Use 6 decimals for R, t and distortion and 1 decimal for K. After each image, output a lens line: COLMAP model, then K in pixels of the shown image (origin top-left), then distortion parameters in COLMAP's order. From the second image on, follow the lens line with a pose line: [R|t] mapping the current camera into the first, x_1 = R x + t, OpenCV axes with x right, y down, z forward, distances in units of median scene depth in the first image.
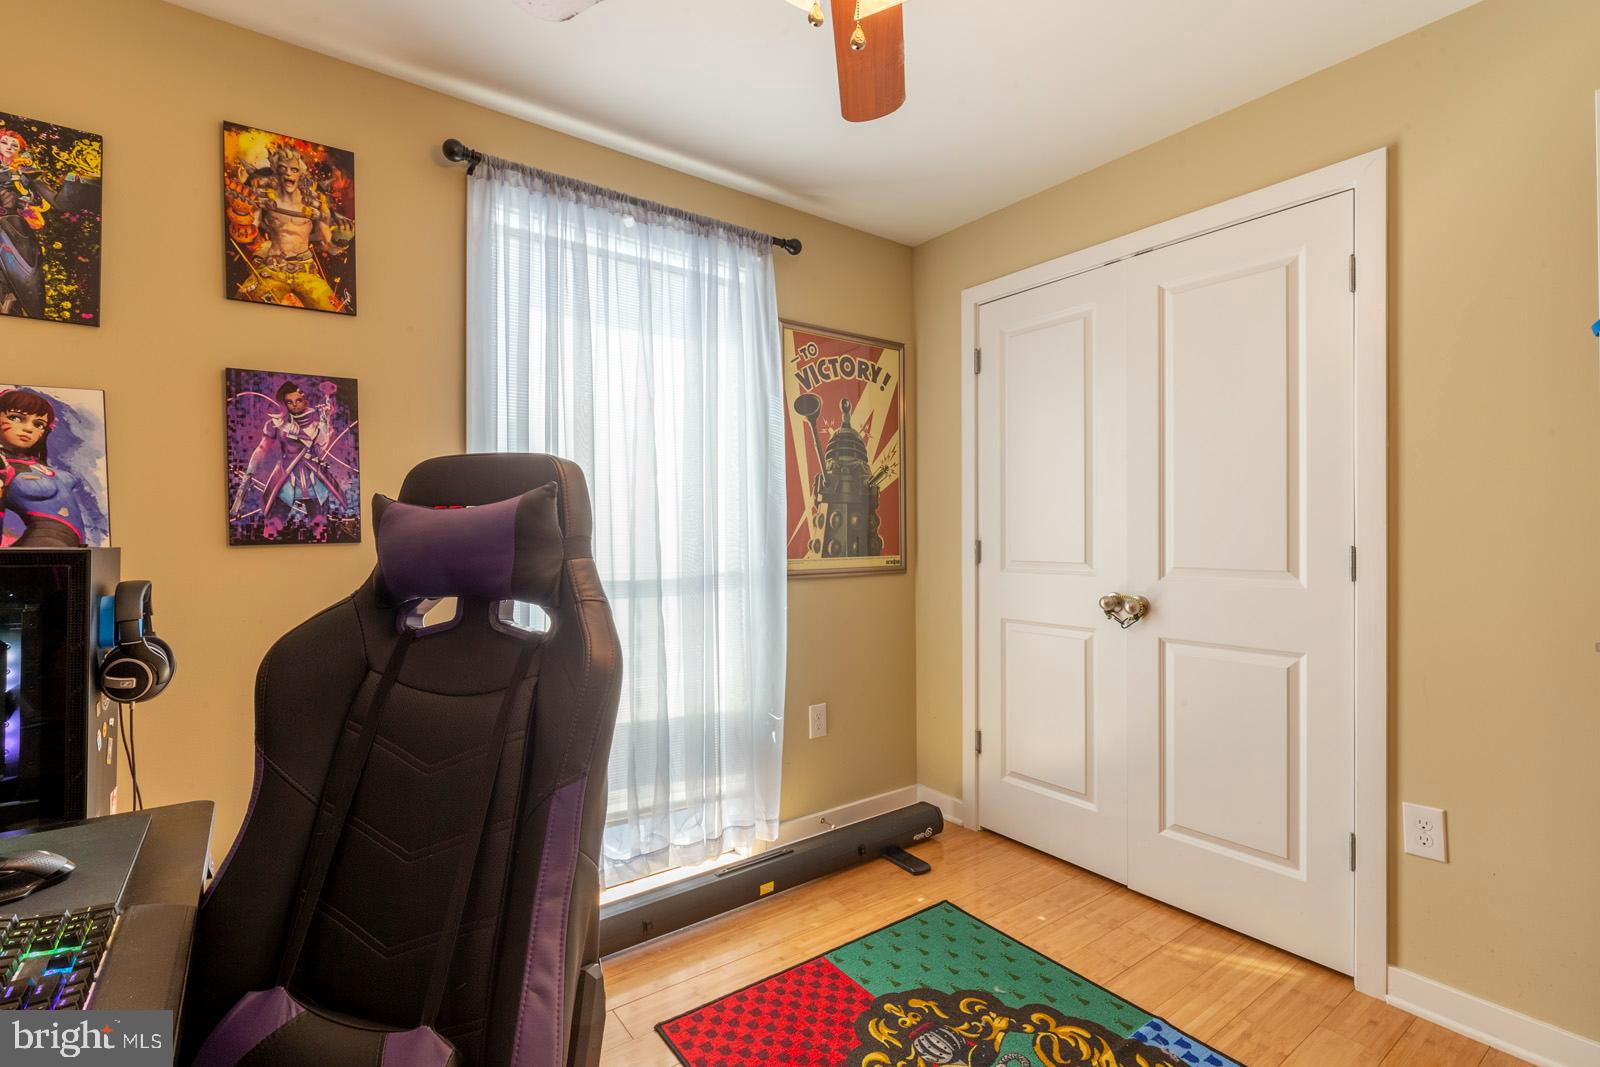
lens RADIAL K [[730.9, 0, 803.0], [0, 730.9, 531.0], [0, 0, 1]] dist [0.005097, -0.002795]
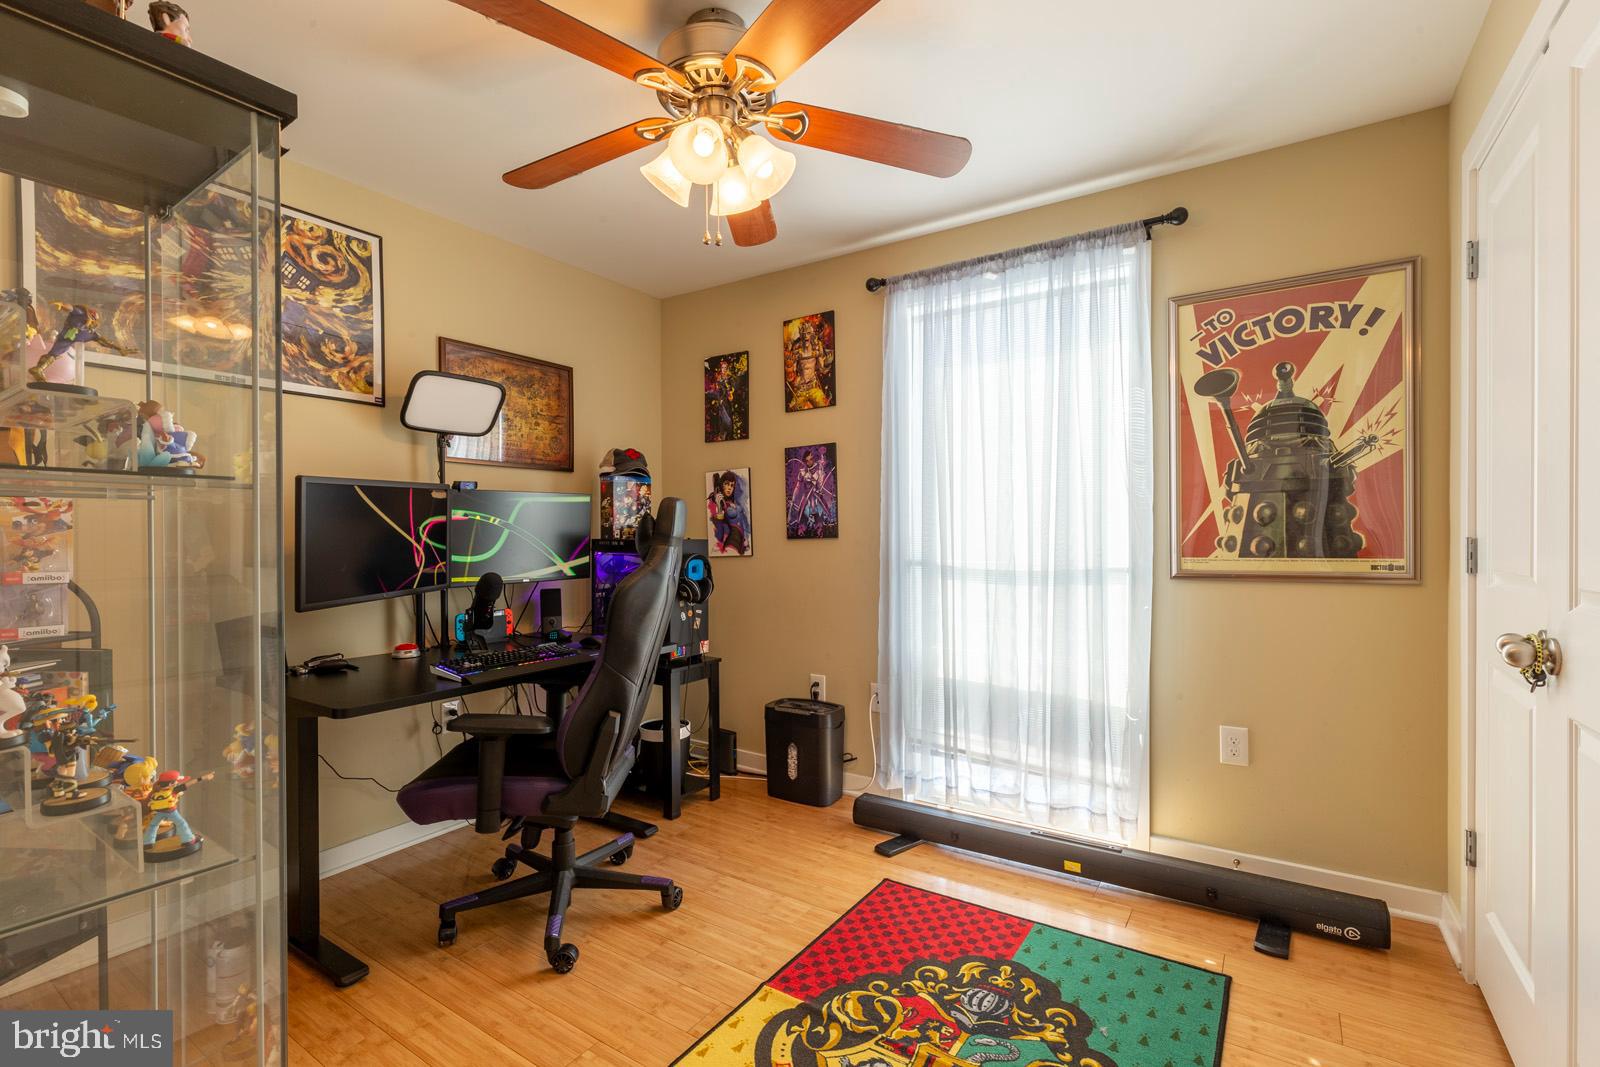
lens RADIAL K [[730.9, 0, 804.1], [0, 730.9, 540.0], [0, 0, 1]] dist [0.005097, -0.002795]
pose [[0.347361, 0.007430, -0.937702, 0.734515], [0.012119, 0.999850, 0.012411, -0.000817], [0.937653, -0.015675, 0.347219, 0.252957]]
